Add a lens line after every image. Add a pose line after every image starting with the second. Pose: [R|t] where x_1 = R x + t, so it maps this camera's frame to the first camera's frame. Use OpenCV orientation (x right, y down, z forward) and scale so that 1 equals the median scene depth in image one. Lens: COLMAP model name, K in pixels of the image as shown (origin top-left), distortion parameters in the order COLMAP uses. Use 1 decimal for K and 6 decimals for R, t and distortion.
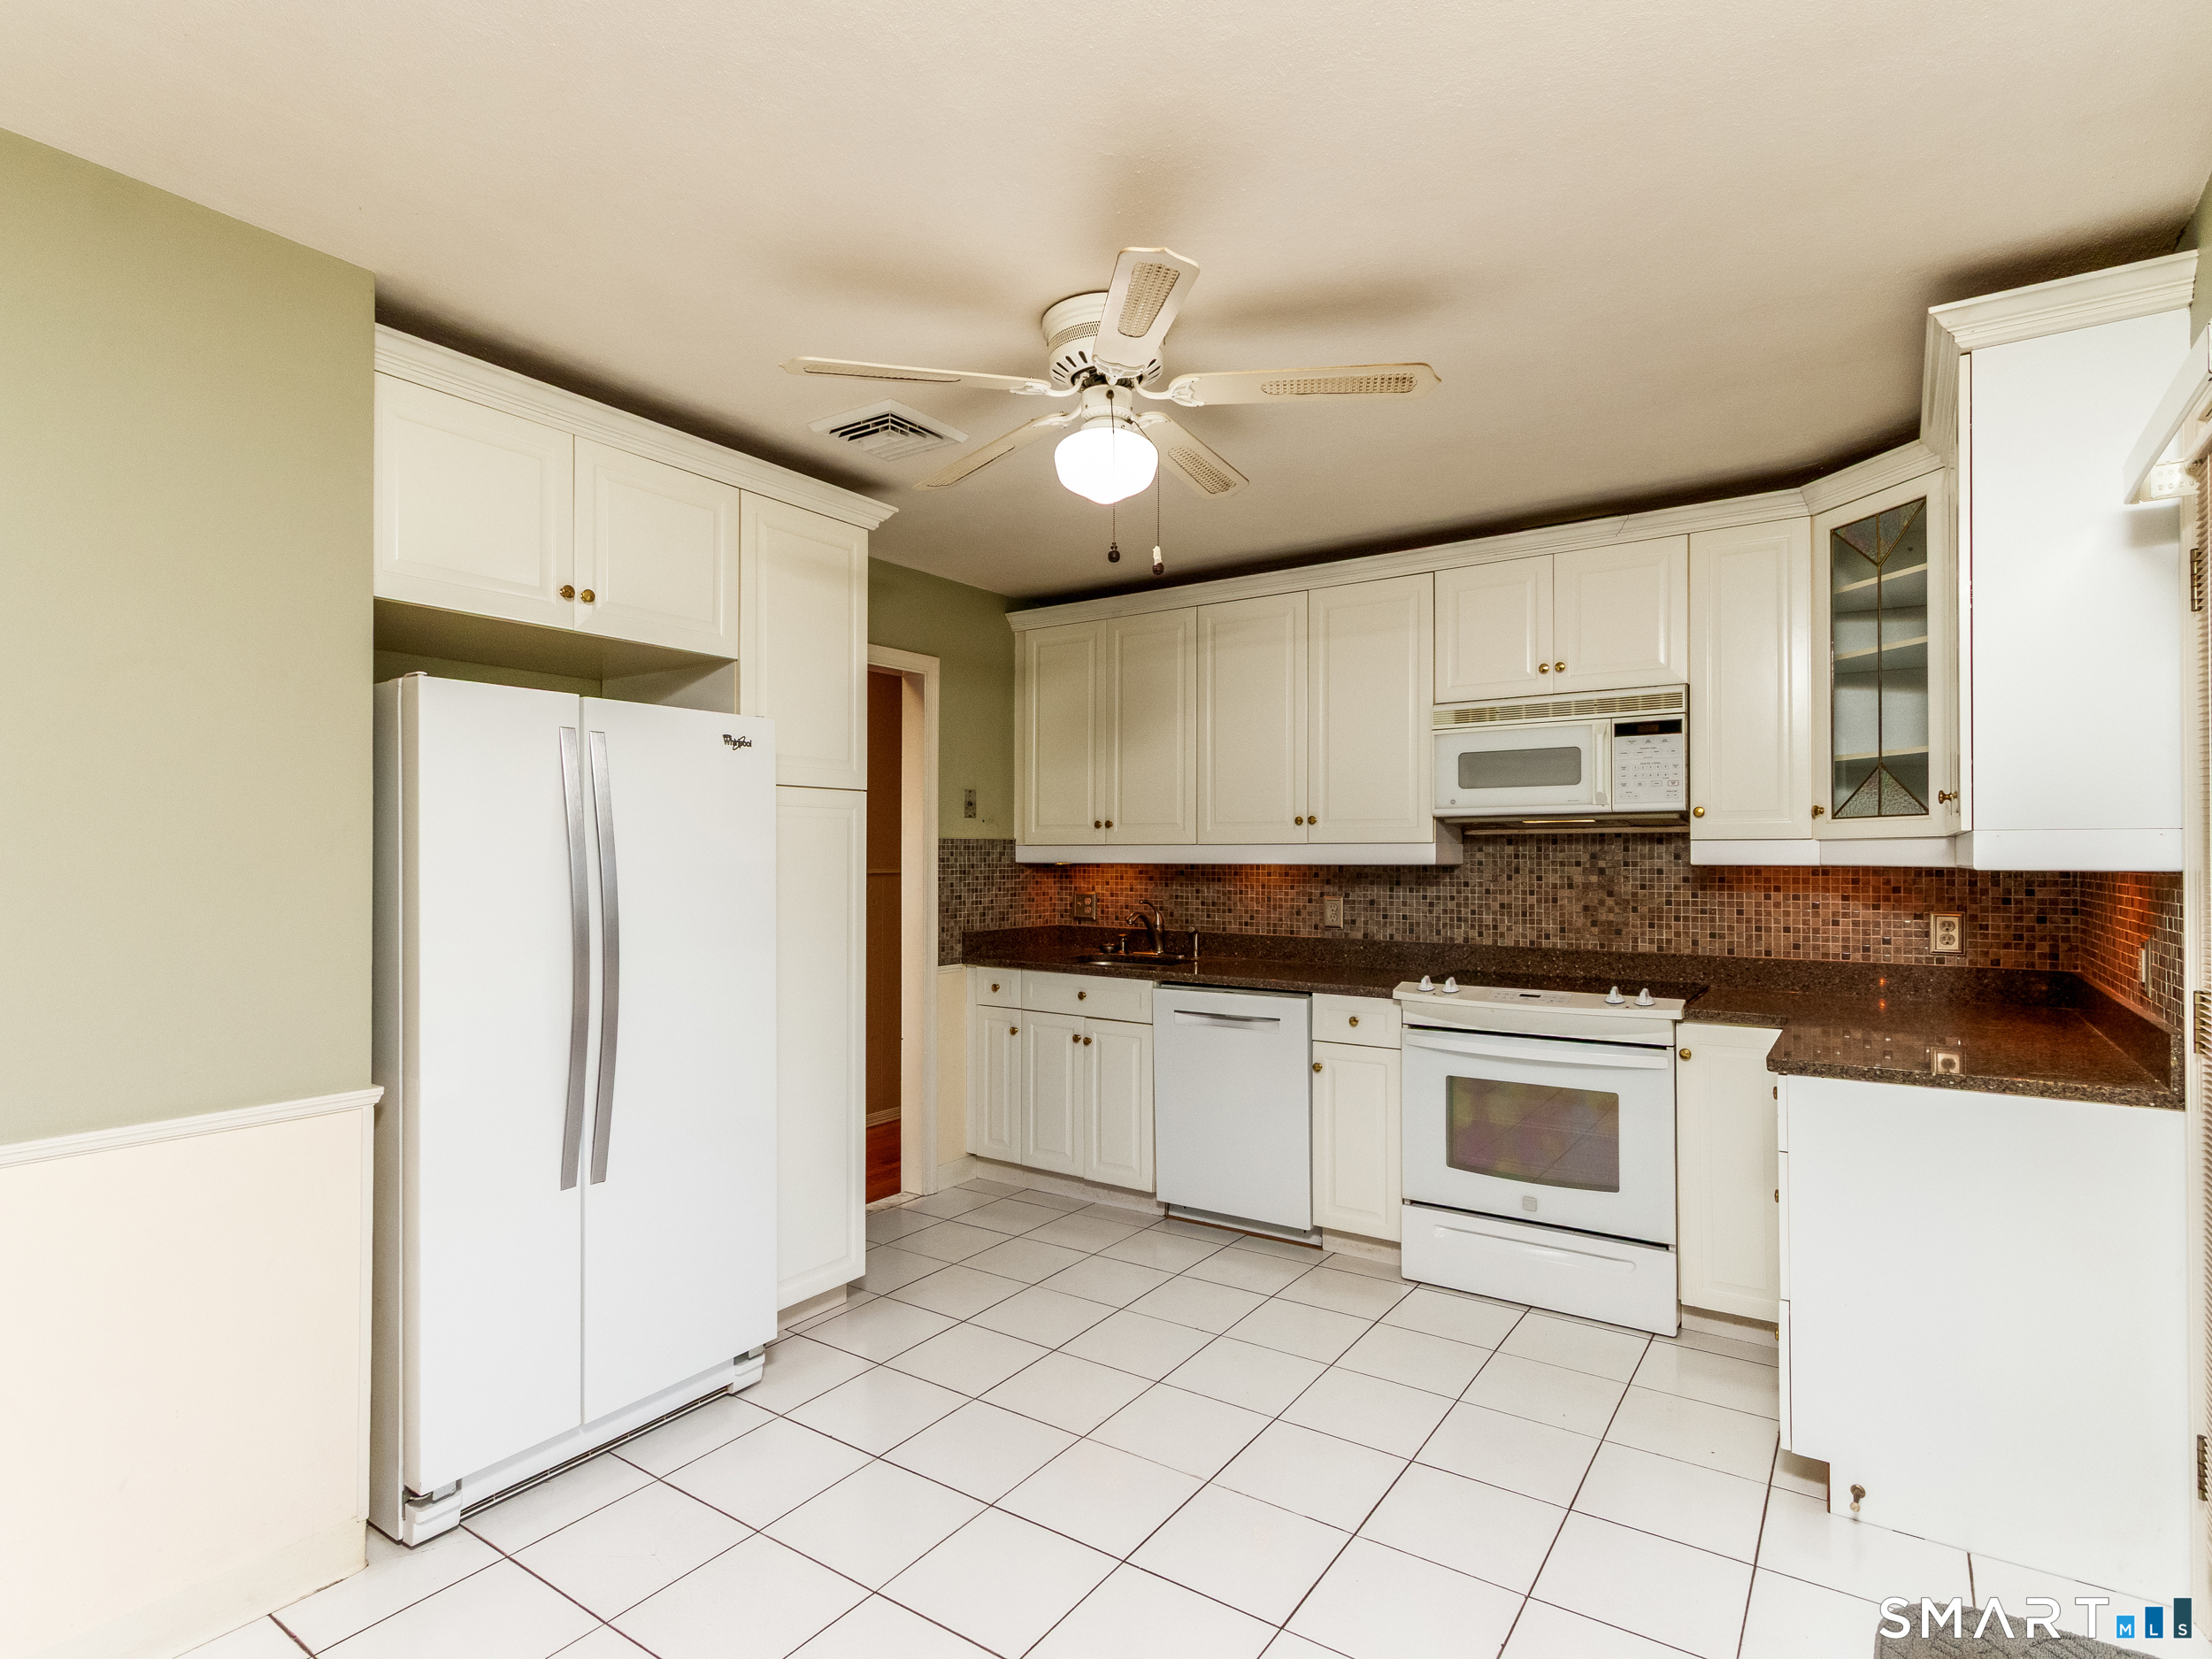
lens RADIAL K [[1129.4, 0, 1098.7], [0, 1129.4, 850.7], [0, 0, 1]] dist [0.004750, 0.000420]
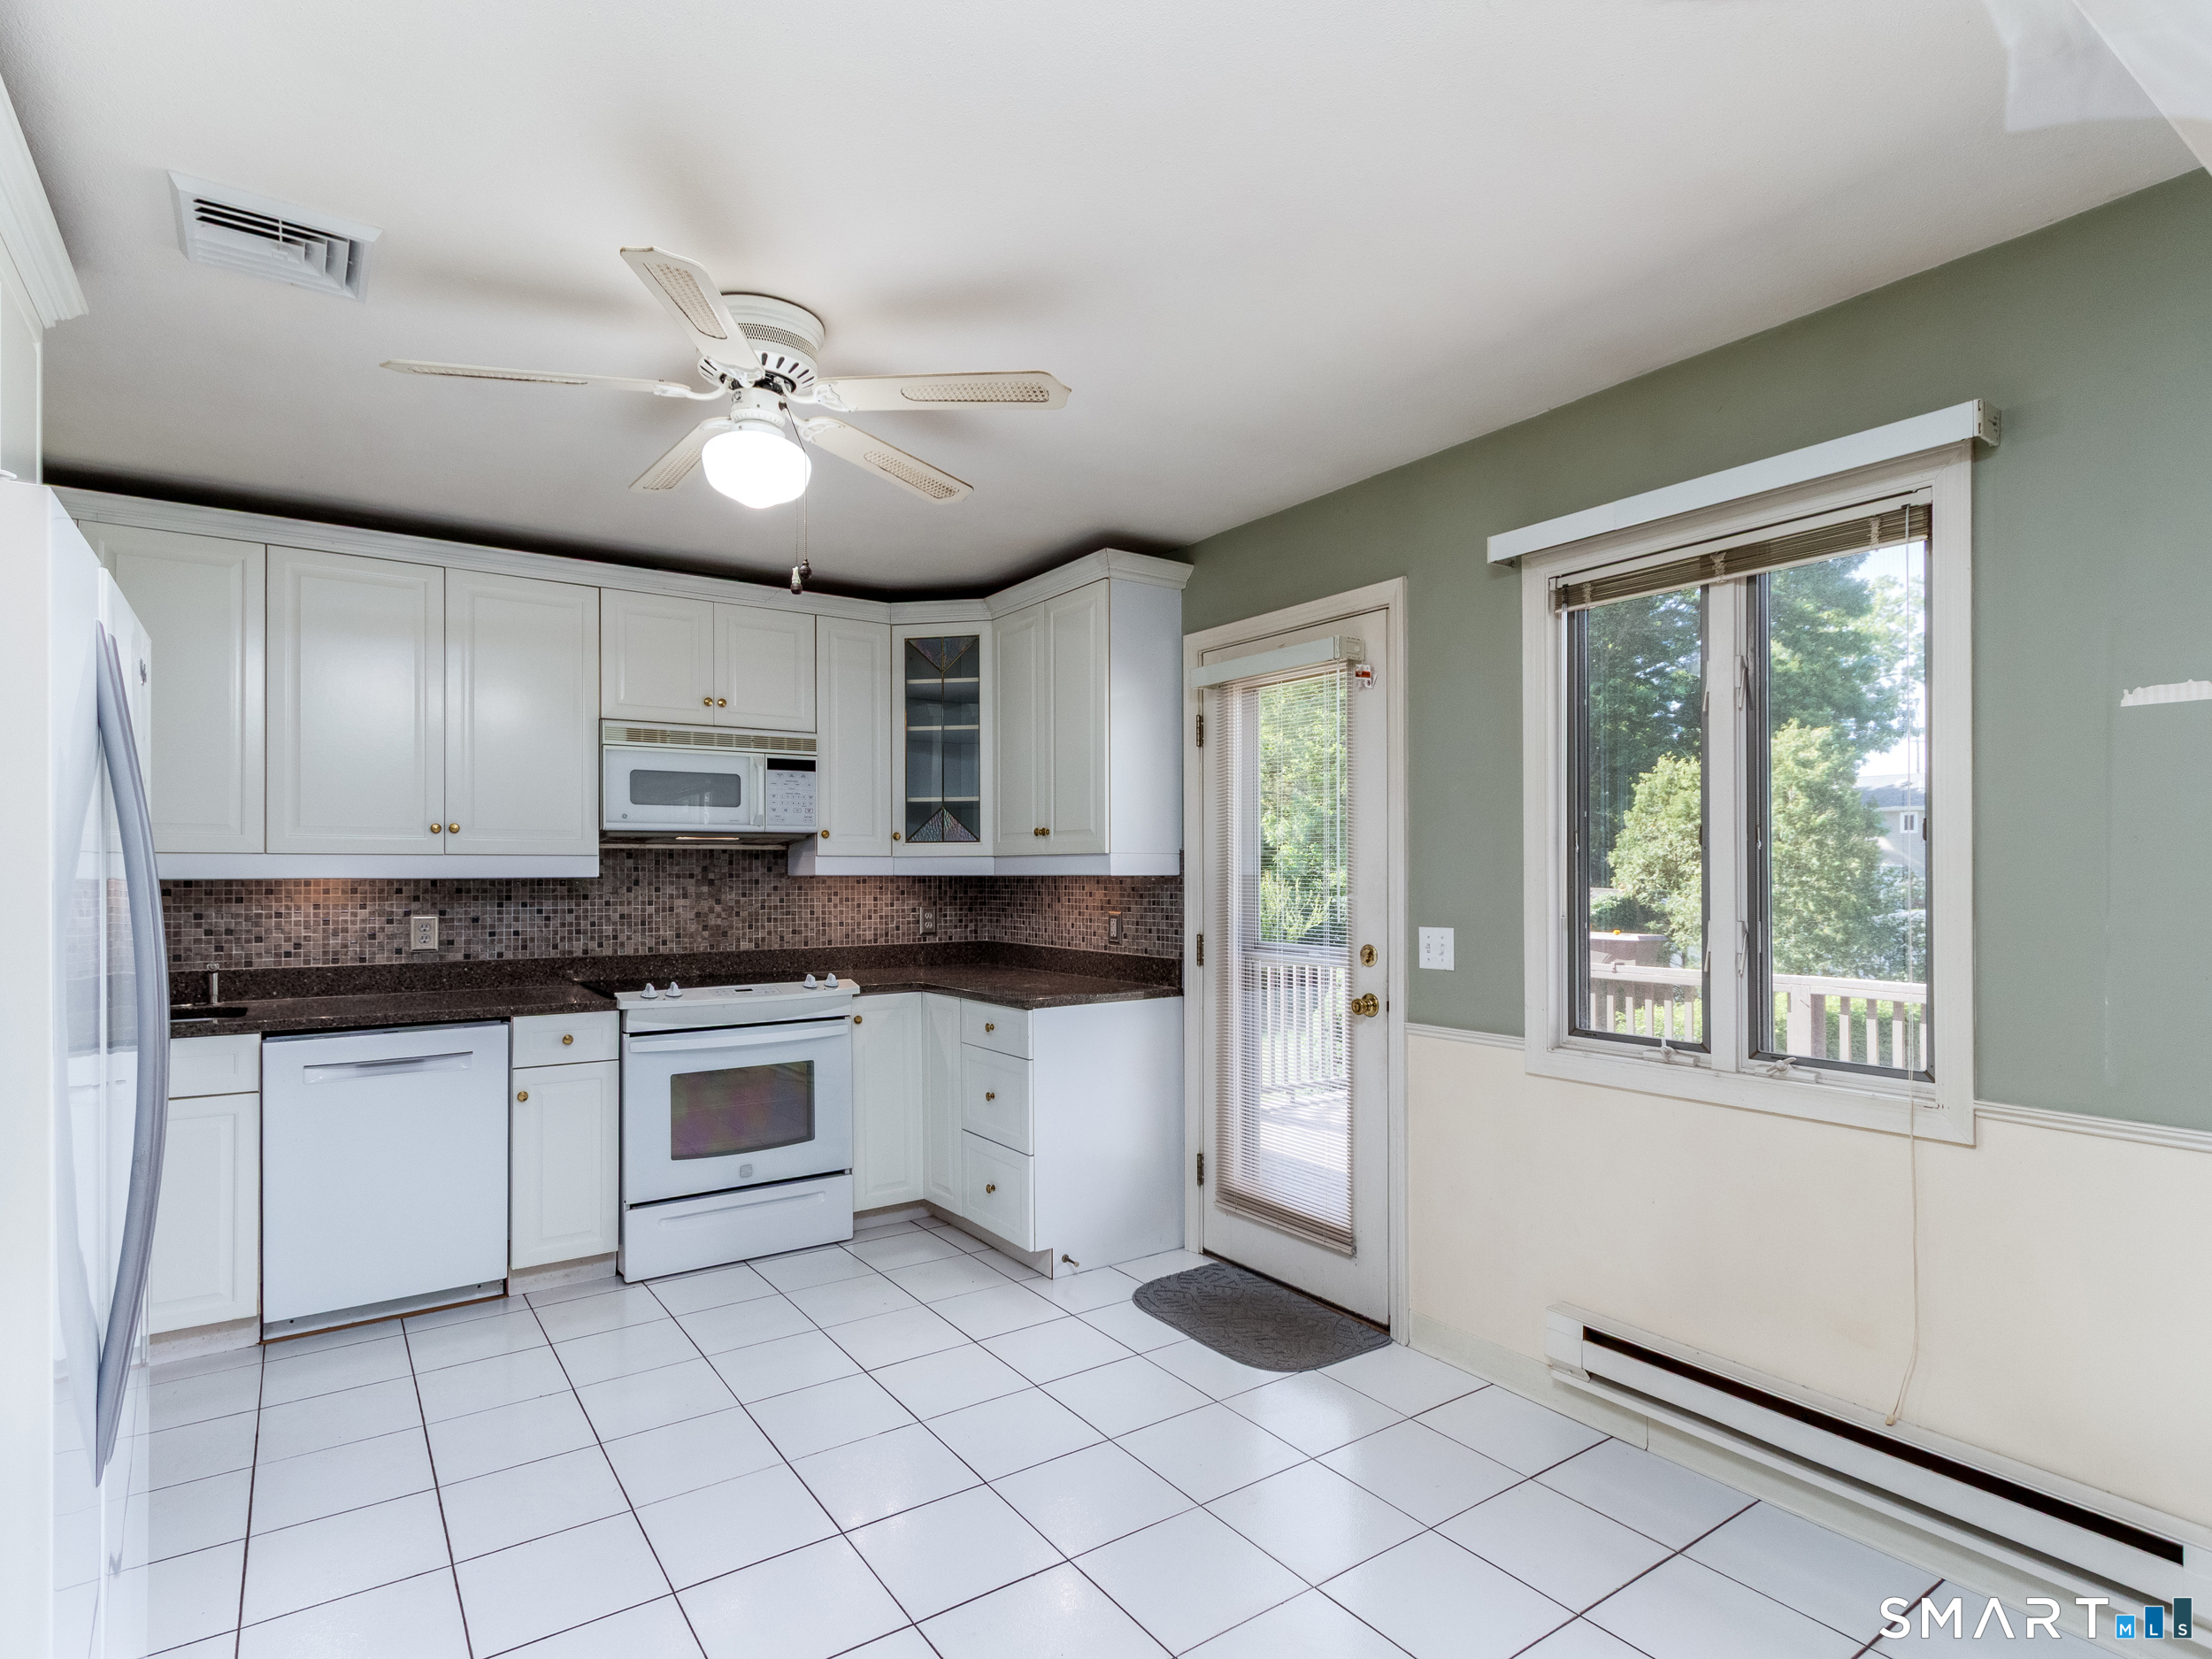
lens RADIAL K [[1145.6, 0, 1093.6], [0, 1145.6, 868.0], [0, 0, 1]] dist [0.006111, 0.002063]
pose [[0.355149, 0.003060, 0.934805, -0.512932], [-0.002155, 0.999995, -0.002454, 0.005739], [-0.934807, -0.001143, 0.355153, 0.225886]]
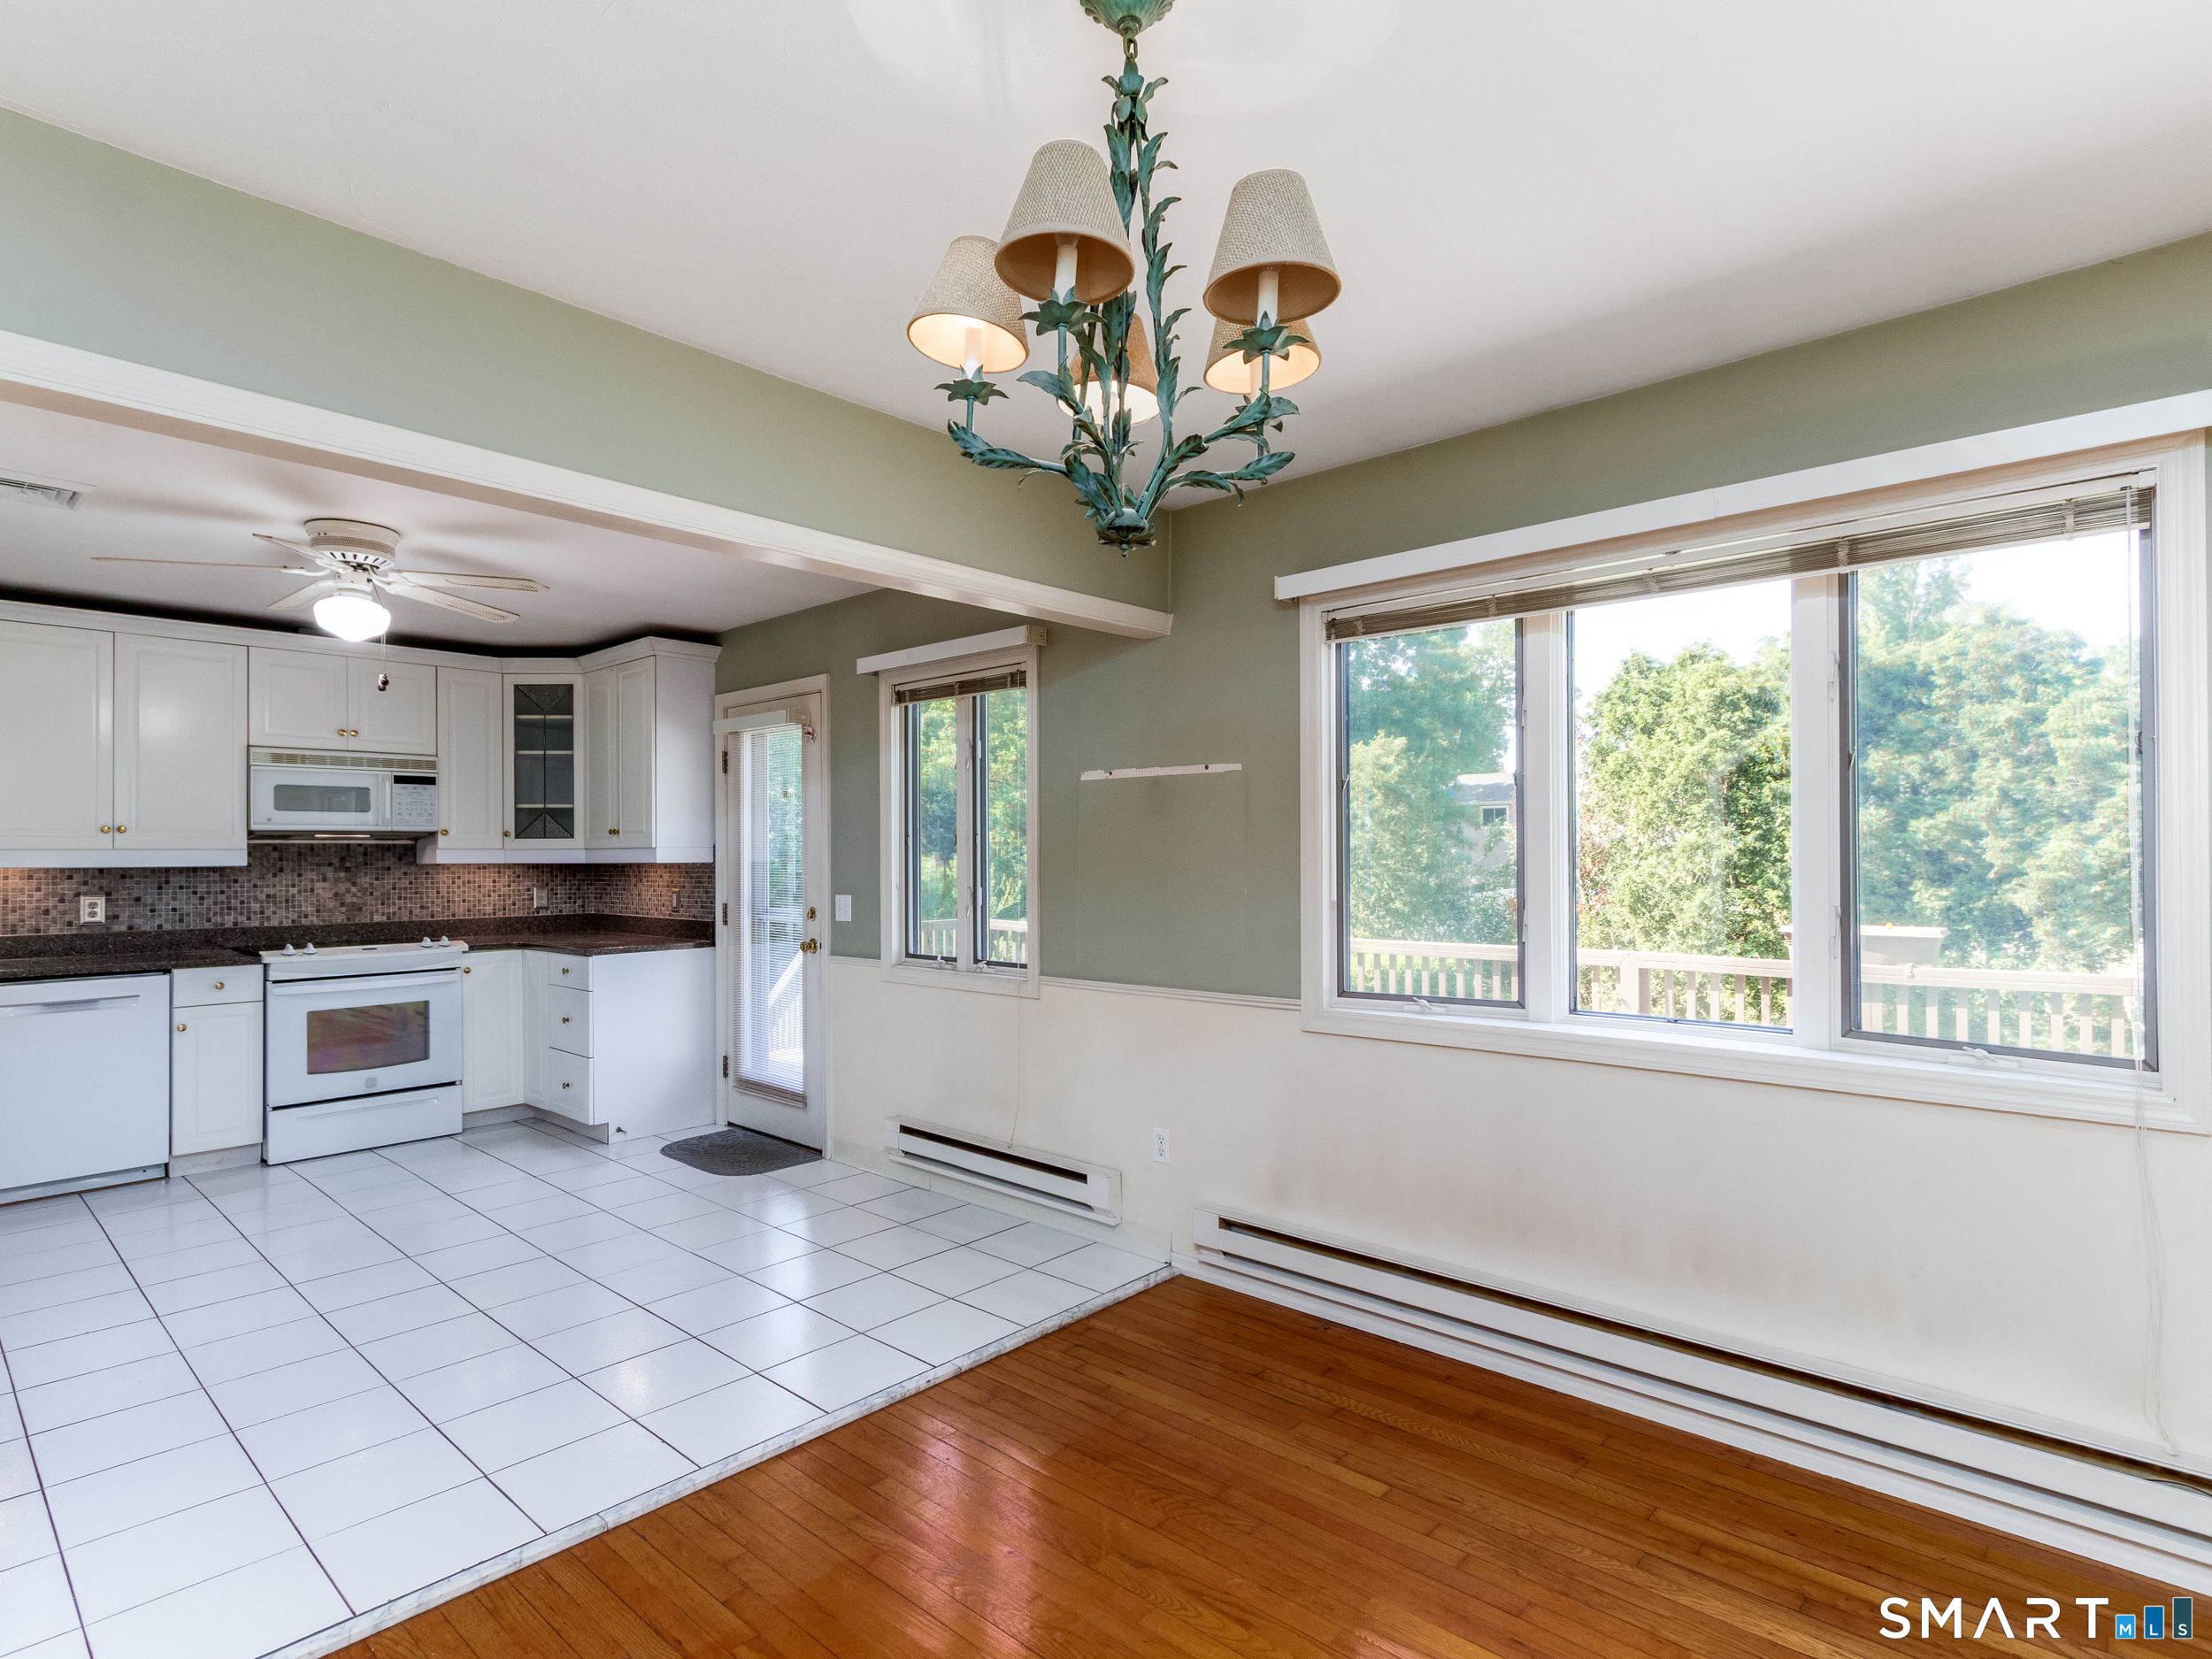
lens RADIAL K [[1134.9, 0, 1093.9], [0, 1134.9, 848.3], [0, 0, 1]] dist [0.013022, -0.007206]
pose [[0.139043, 0.006511, 0.990265, -0.910601], [0.000529, 0.999978, -0.006649, 0.001042], [-0.990286, 0.001448, 0.139036, -0.178477]]
